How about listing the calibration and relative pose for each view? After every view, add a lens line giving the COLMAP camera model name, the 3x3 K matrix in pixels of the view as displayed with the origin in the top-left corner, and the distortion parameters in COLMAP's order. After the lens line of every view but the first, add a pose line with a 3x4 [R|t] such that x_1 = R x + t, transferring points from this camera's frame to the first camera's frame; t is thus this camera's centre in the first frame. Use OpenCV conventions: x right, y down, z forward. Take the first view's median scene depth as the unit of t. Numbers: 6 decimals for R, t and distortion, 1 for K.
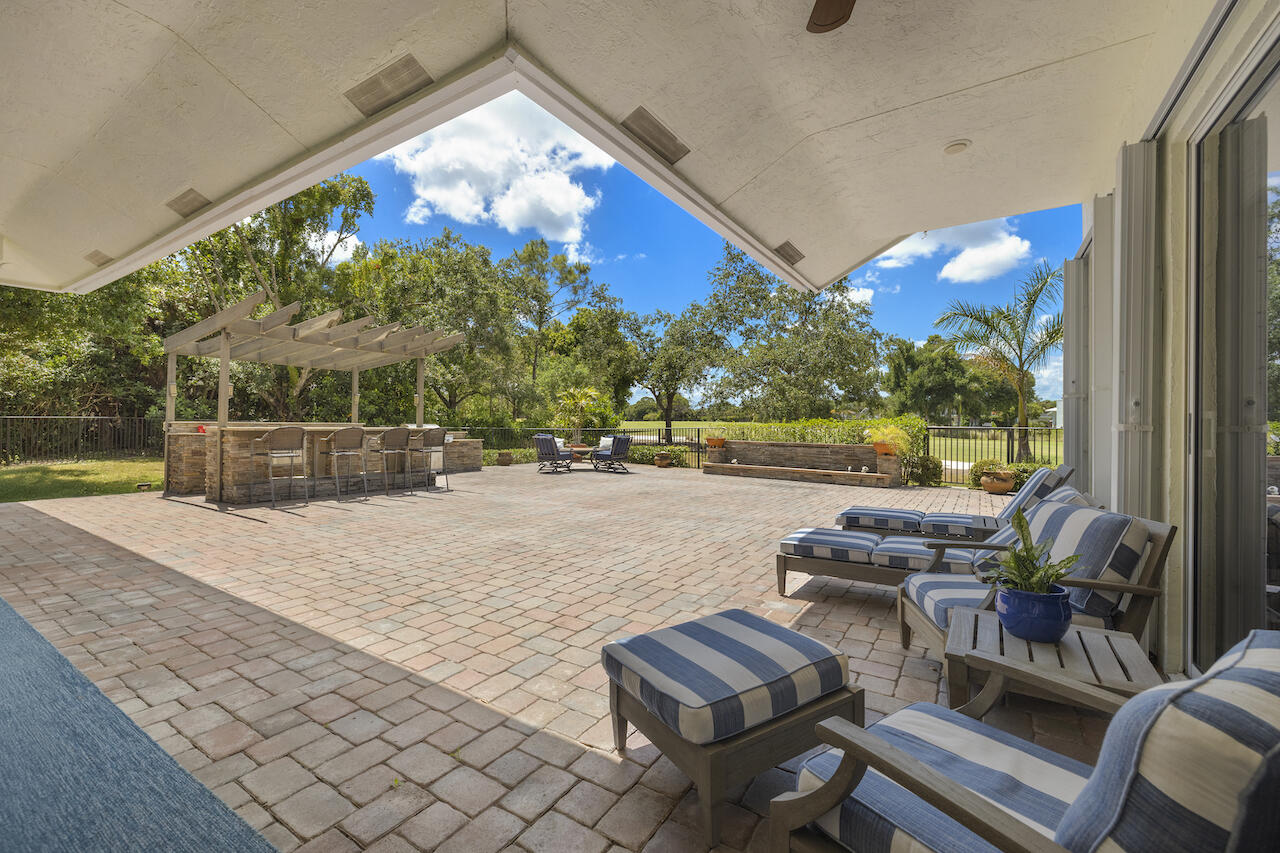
lens RADIAL K [[533.5, 0, 646.6], [0, 533.5, 424.4], [0, 0, 1]] dist [-0.001757, -0.000865]
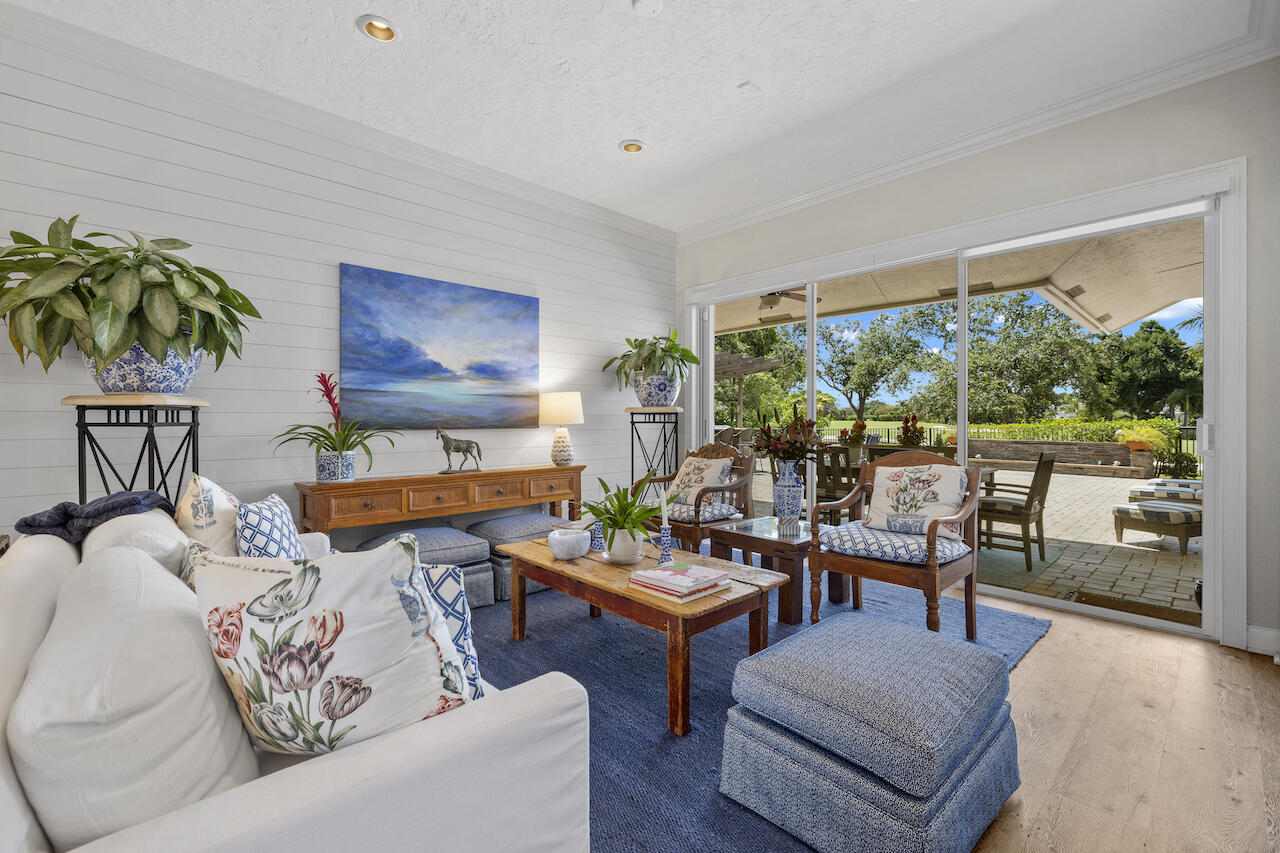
lens RADIAL K [[555.3, 0, 626.6], [0, 555.3, 419.1], [0, 0, 1]] dist [0.001592, 0.000356]
pose [[0.969731, -0.005263, -0.244119, -0.249282], [0.003189, 0.999955, -0.008890, -0.004116], [0.244155, 0.007842, 0.969705, -0.332945]]
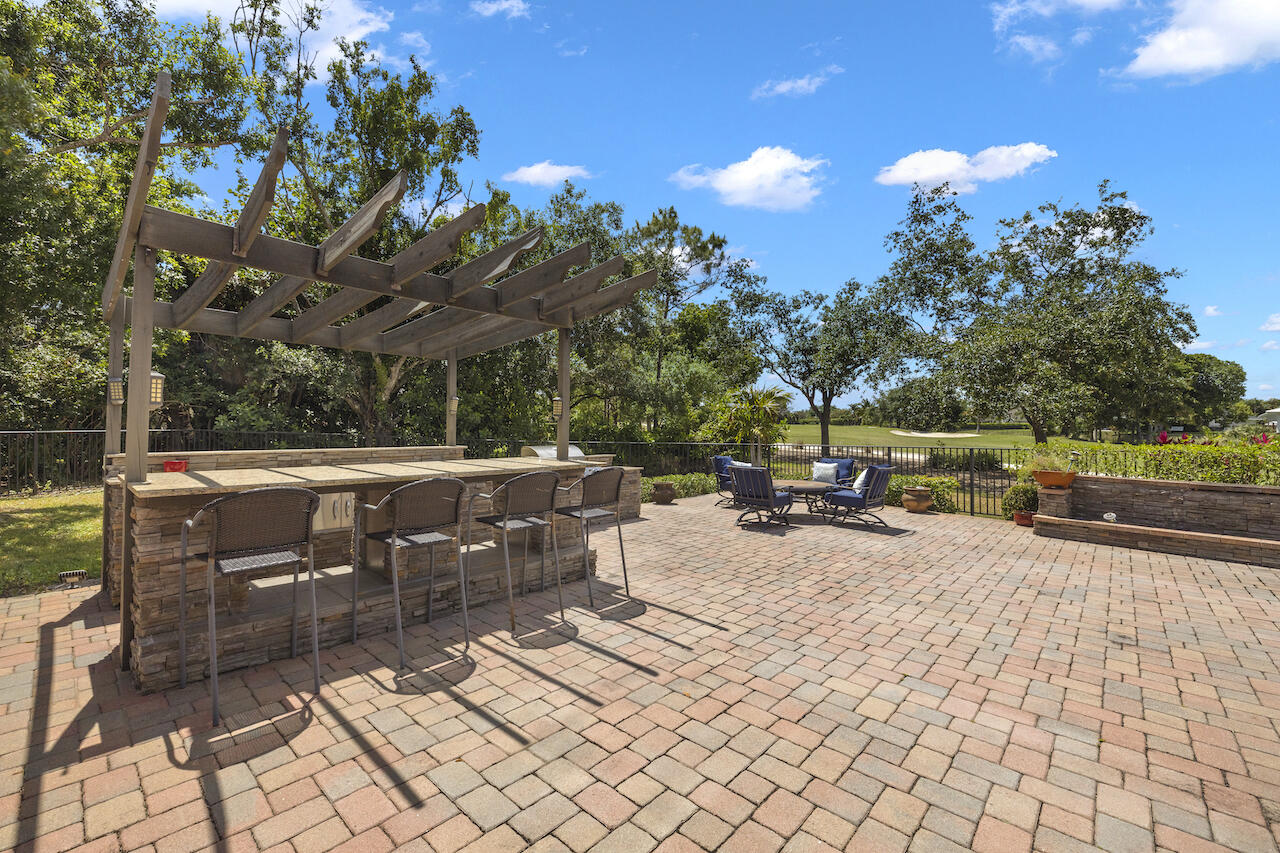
lens RADIAL K [[533.5, 0, 637.8], [0, 533.5, 424.8], [0, 0, 1]] dist [-0.001757, -0.000865]
pose [[0.983944, -0.000609, -0.178479, -0.160220], [-0.000079, 0.999993, -0.003848, -0.016091], [0.178480, 0.003800, 0.983936, 0.306637]]
